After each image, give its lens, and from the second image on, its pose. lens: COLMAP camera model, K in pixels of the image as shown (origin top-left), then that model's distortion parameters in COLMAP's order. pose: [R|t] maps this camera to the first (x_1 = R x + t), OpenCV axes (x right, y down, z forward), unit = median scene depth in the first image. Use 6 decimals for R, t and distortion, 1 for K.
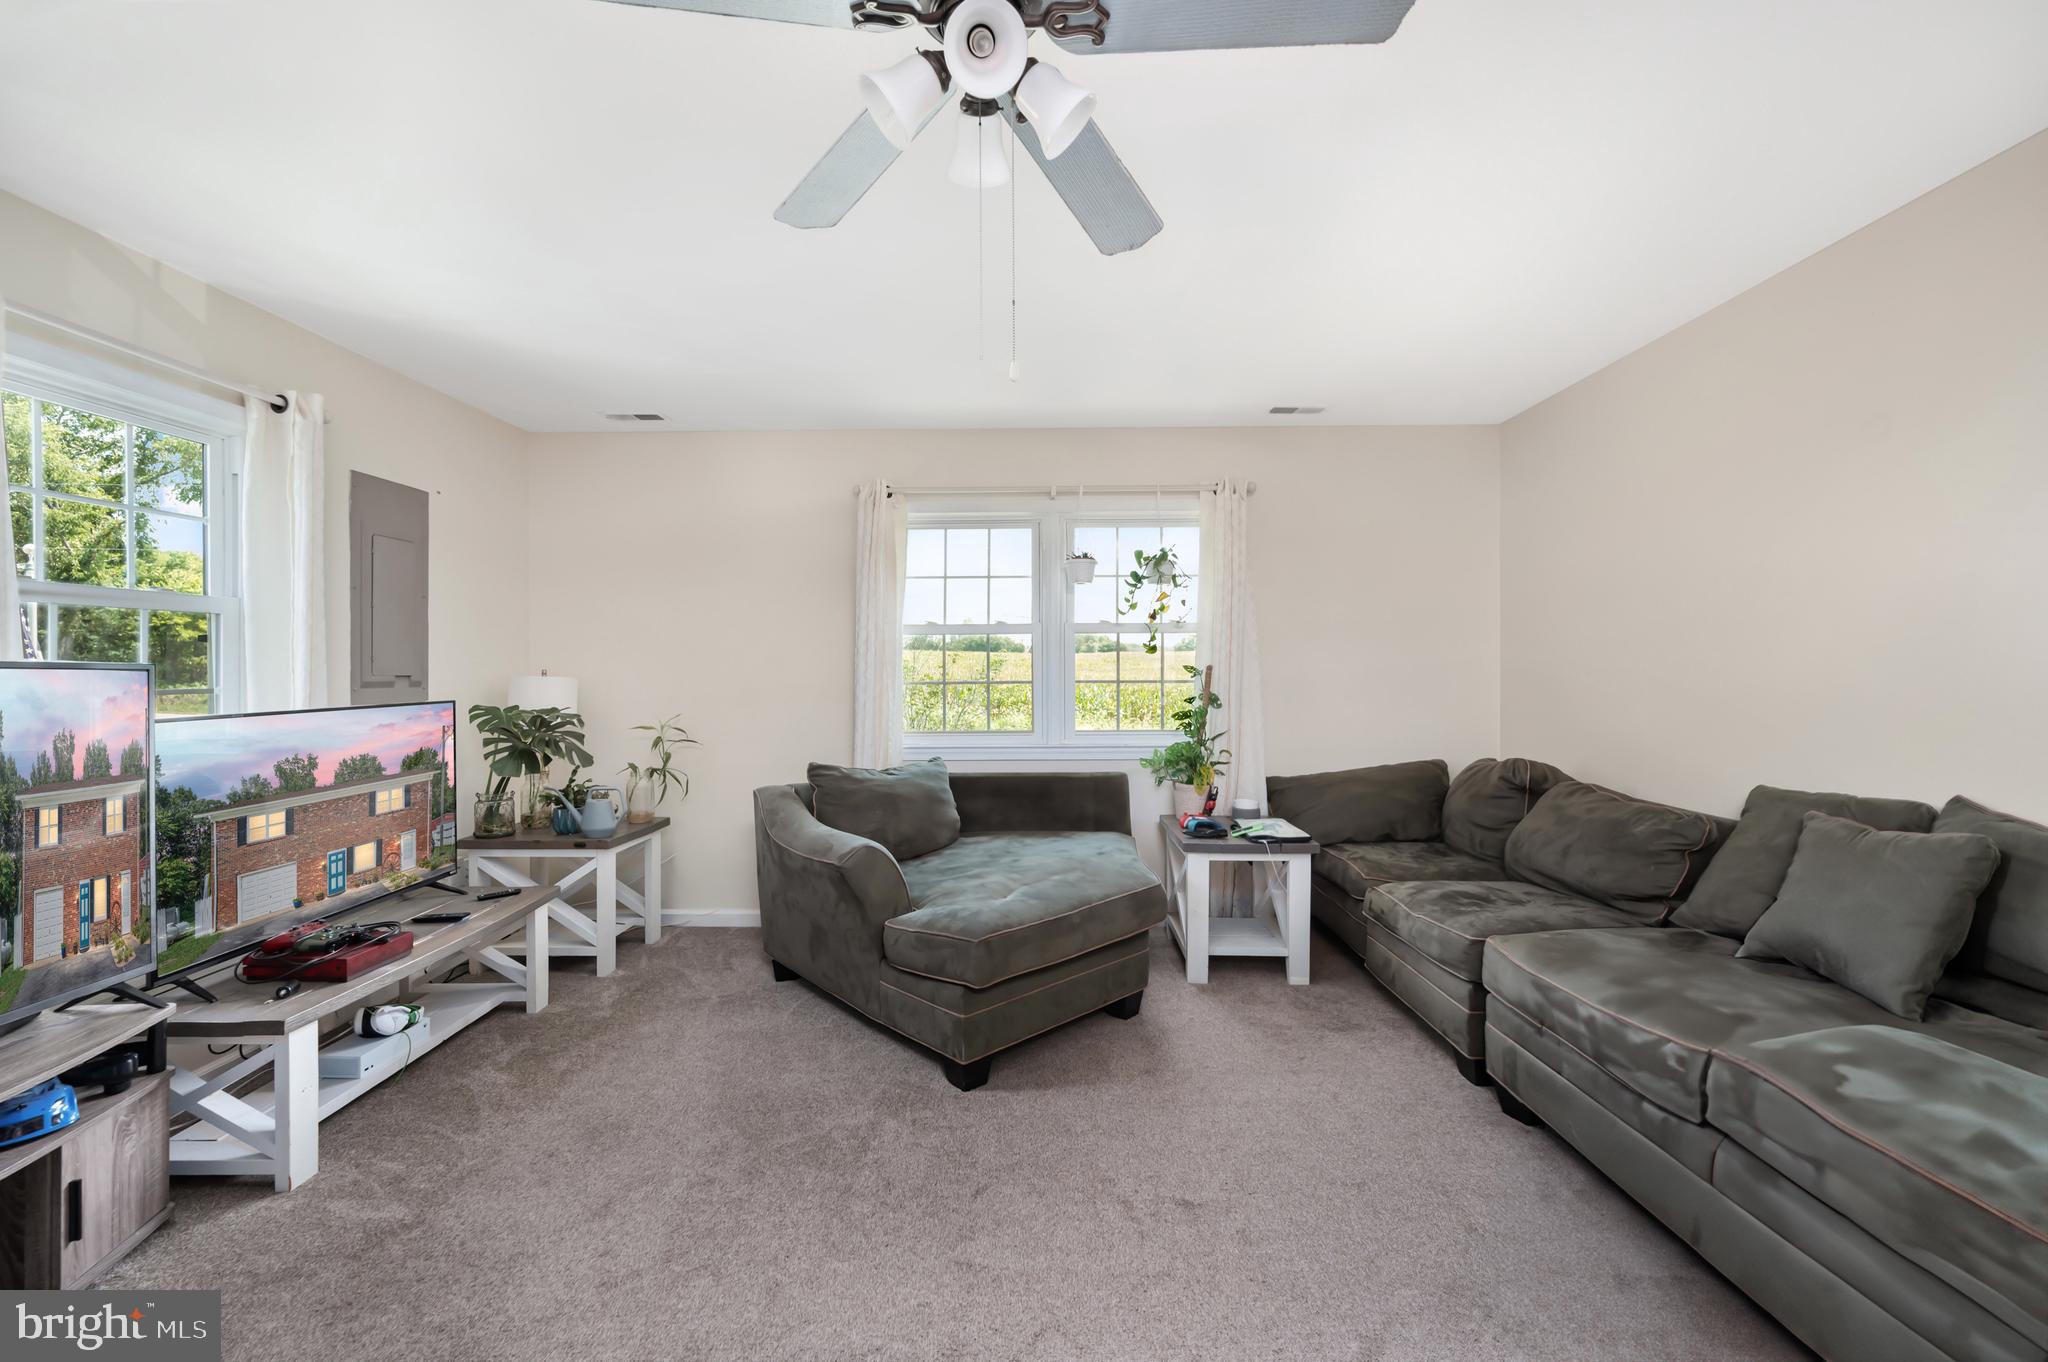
lens RADIAL K [[833.1, 0, 1019.6], [0, 833.1, 675.9], [0, 0, 1]] dist [-0.002709, -0.000636]
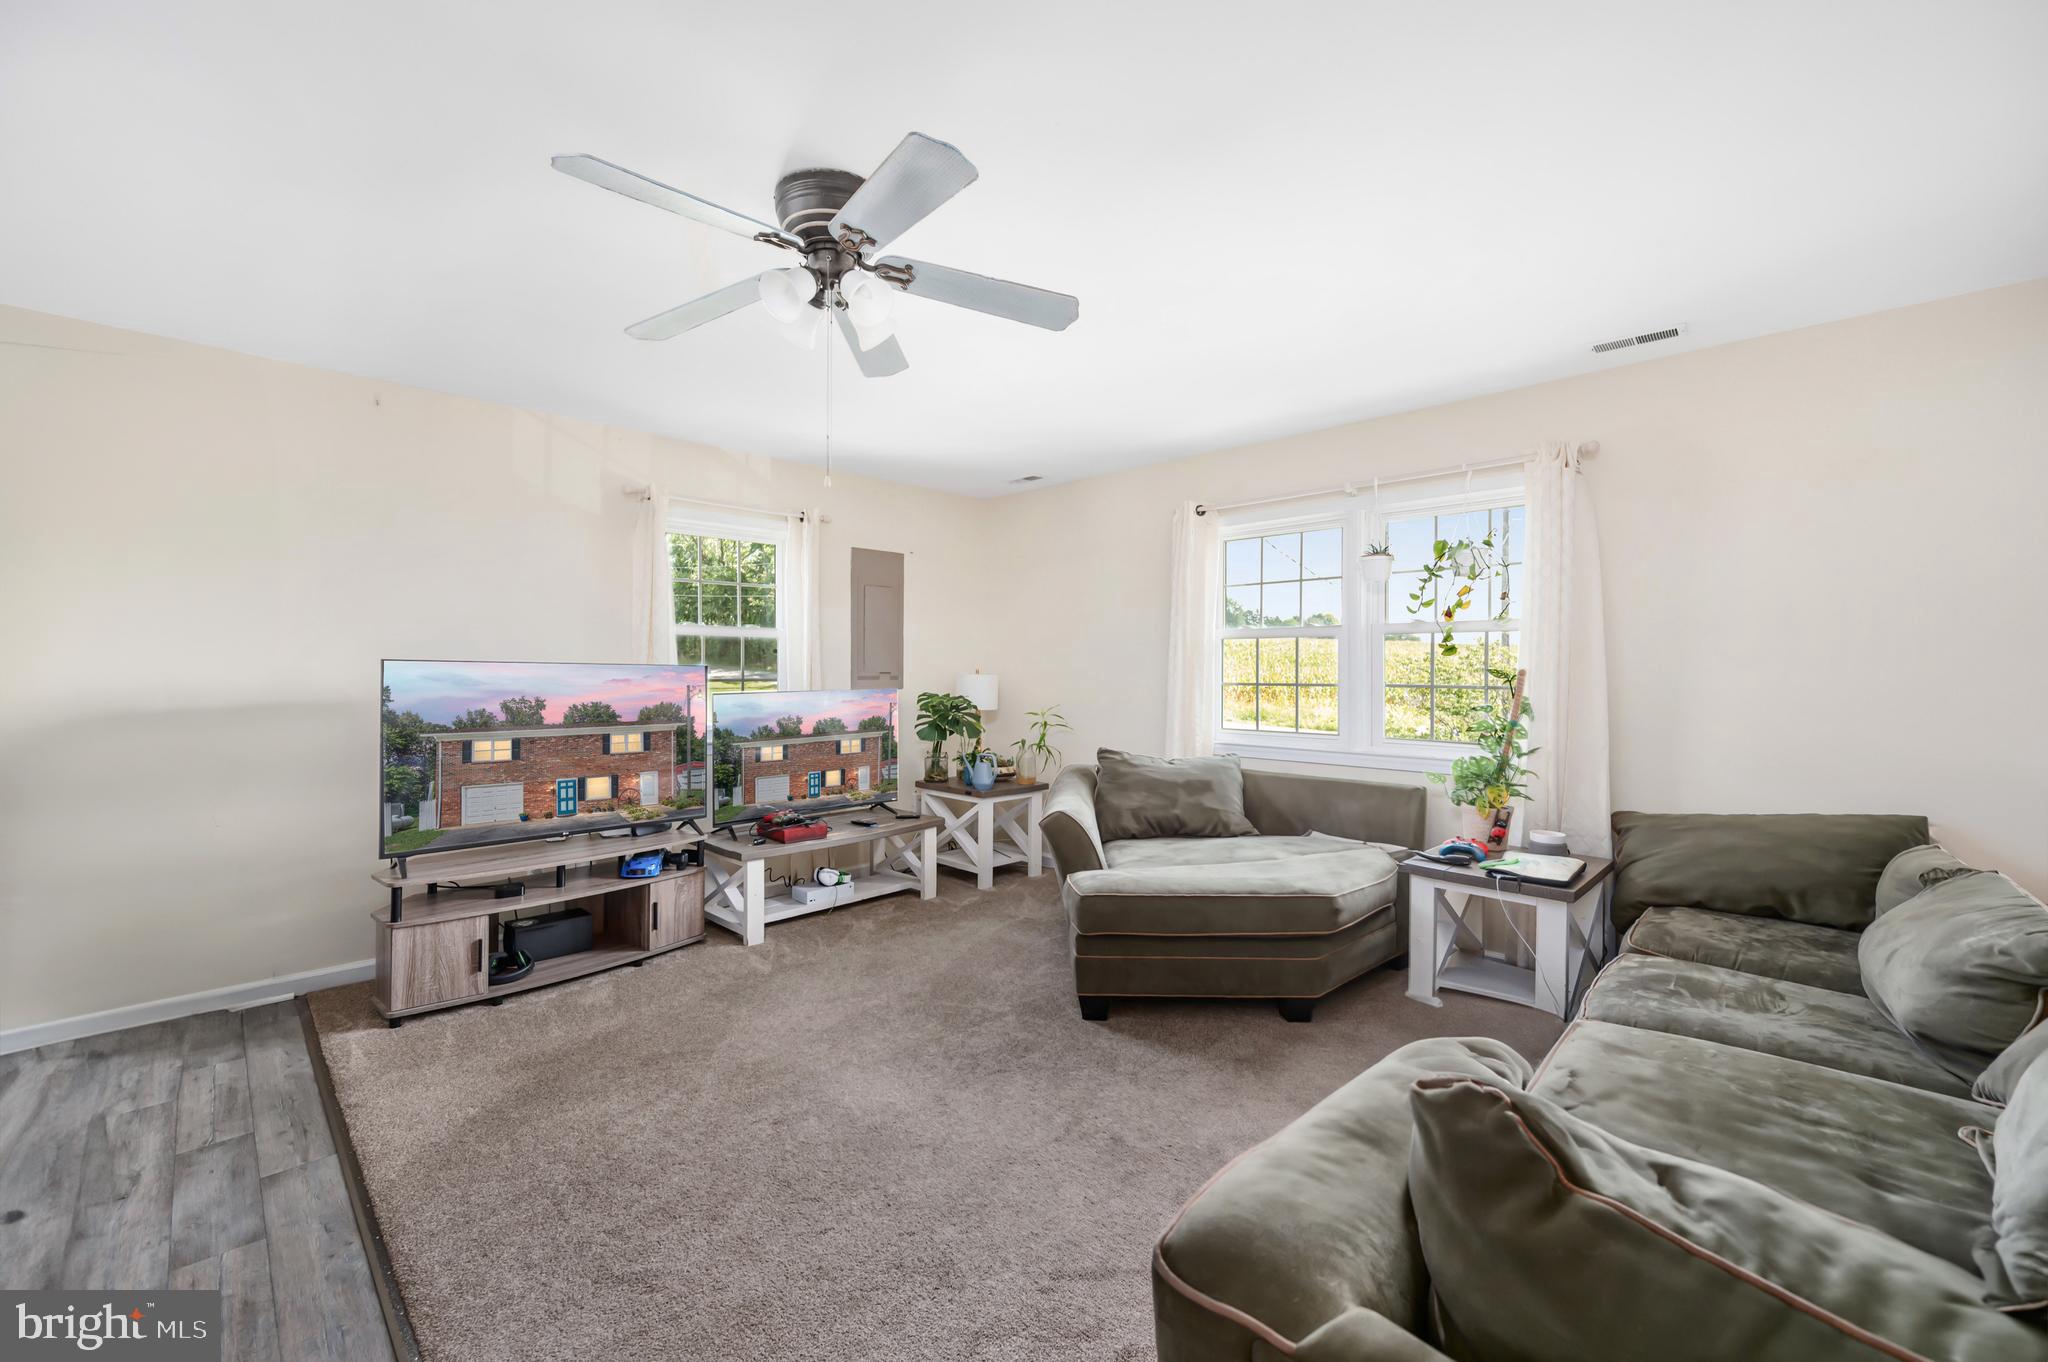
lens RADIAL K [[833.1, 0, 1026.6], [0, 833.1, 671.5], [0, 0, 1]] dist [-0.002709, -0.000636]
pose [[0.717391, 0.010252, -0.696595, 0.645319], [-0.013378, 0.999910, 0.000938, -0.006319], [0.696542, 0.008646, 0.717464, 0.063052]]
